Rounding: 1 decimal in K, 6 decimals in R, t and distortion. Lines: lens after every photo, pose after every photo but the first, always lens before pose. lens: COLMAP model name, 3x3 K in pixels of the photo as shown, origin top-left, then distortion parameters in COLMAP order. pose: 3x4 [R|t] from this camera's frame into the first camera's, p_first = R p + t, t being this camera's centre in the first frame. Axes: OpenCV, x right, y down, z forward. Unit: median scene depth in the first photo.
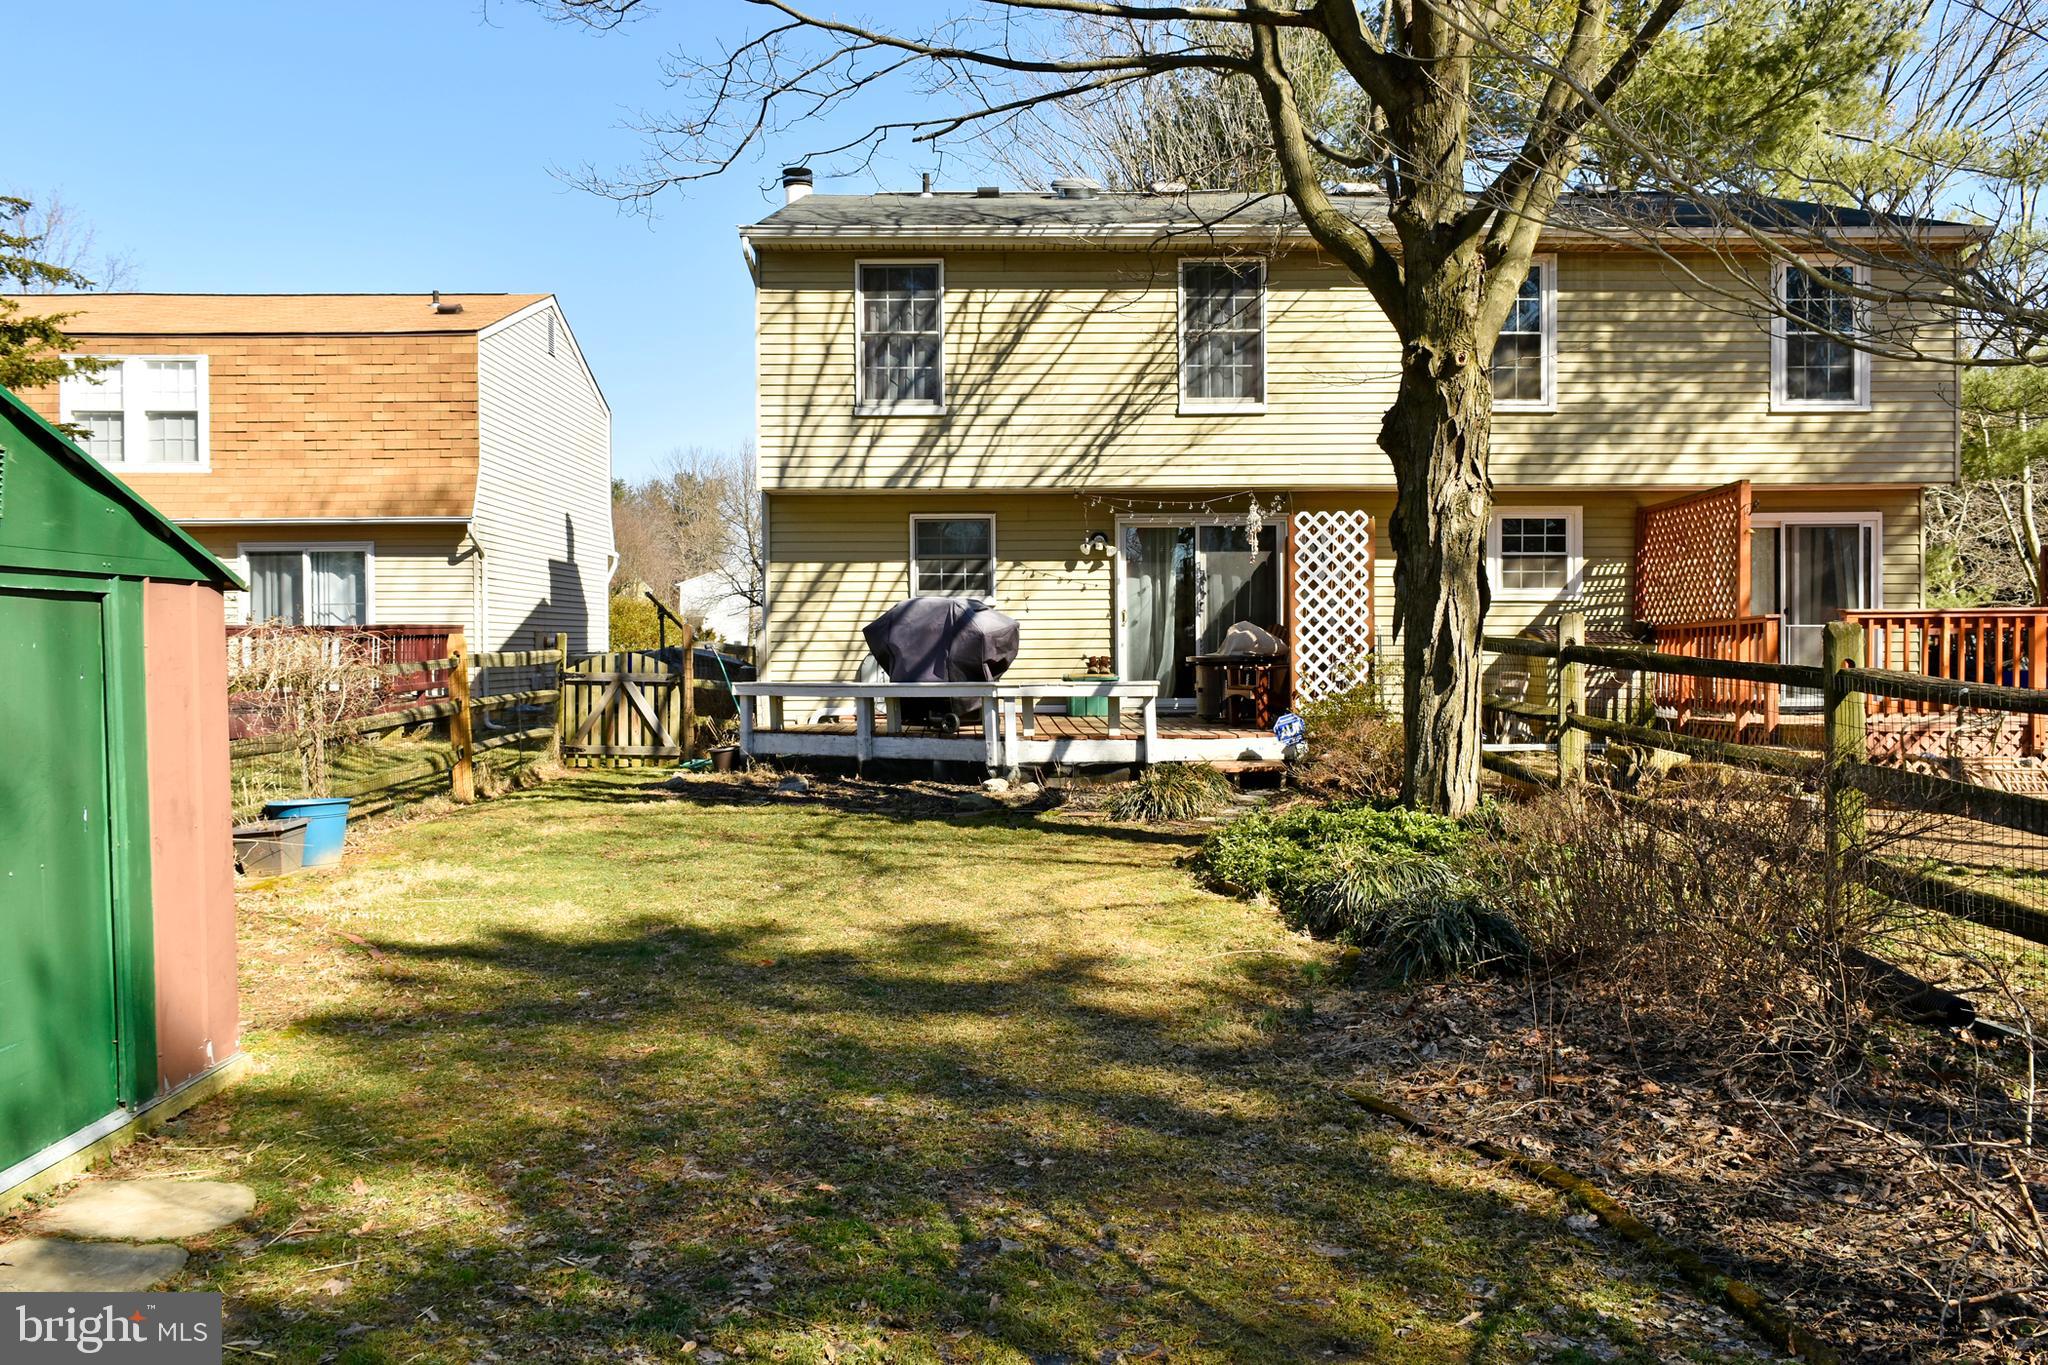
lens RADIAL K [[1601.4, 0, 1040.8], [0, 1601.4, 684.8], [0, 0, 1]] dist [-0.014354, 0.010498]
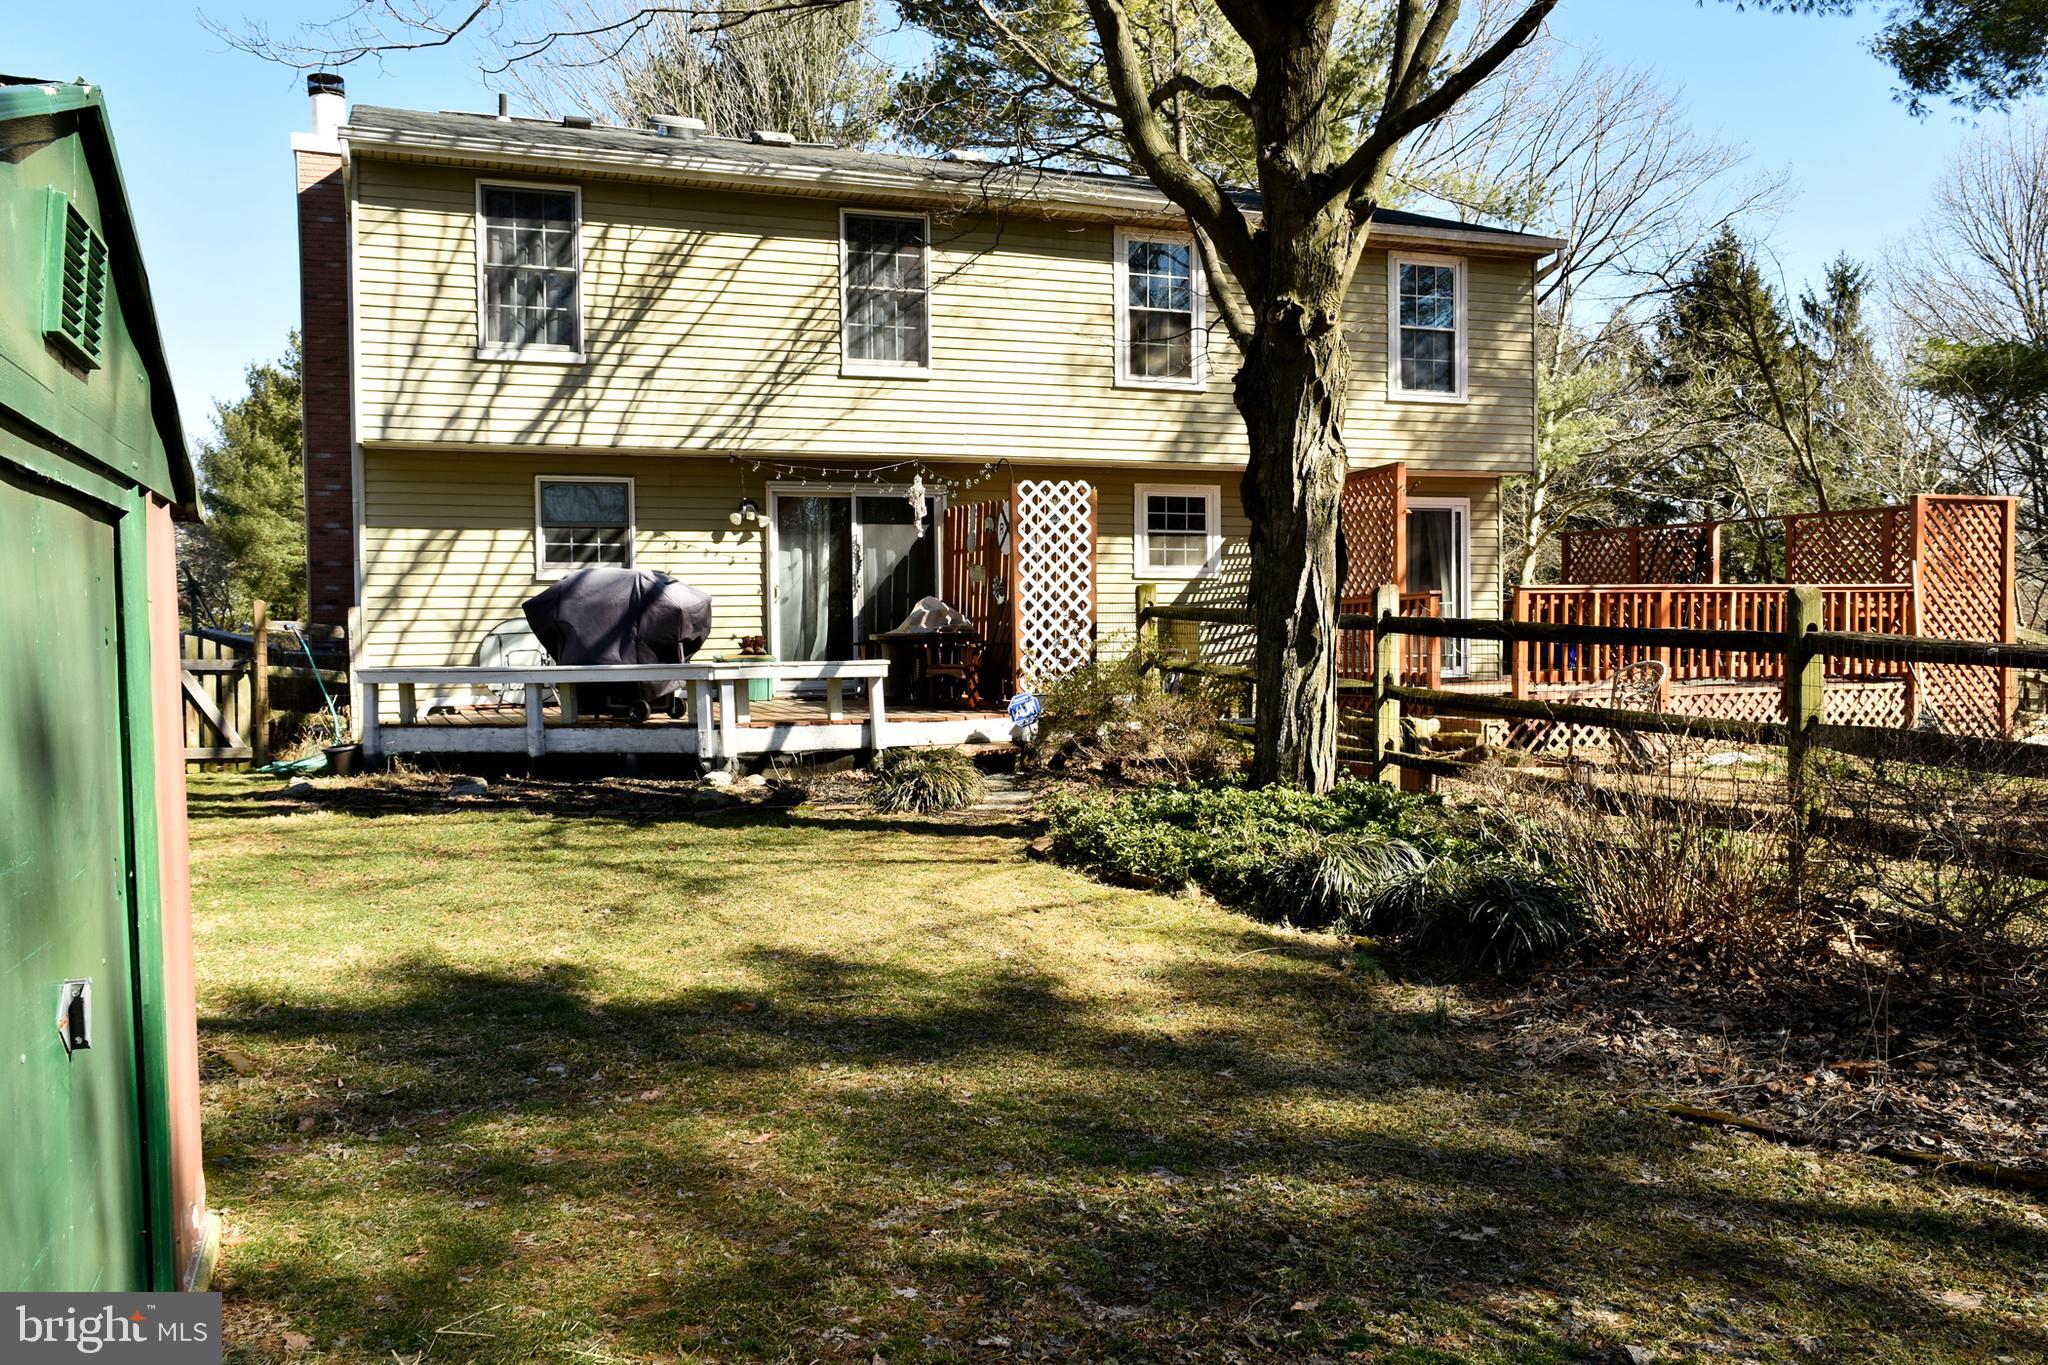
lens RADIAL K [[1601.4, 0, 1017.8], [0, 1601.4, 685.1], [0, 0, 1]] dist [-0.014354, 0.010498]
pose [[0.941883, -0.016205, 0.335549, -0.133014], [0.013118, 0.999848, 0.011464, 0.002139], [-0.335684, -0.006396, 0.941953, 0.085927]]
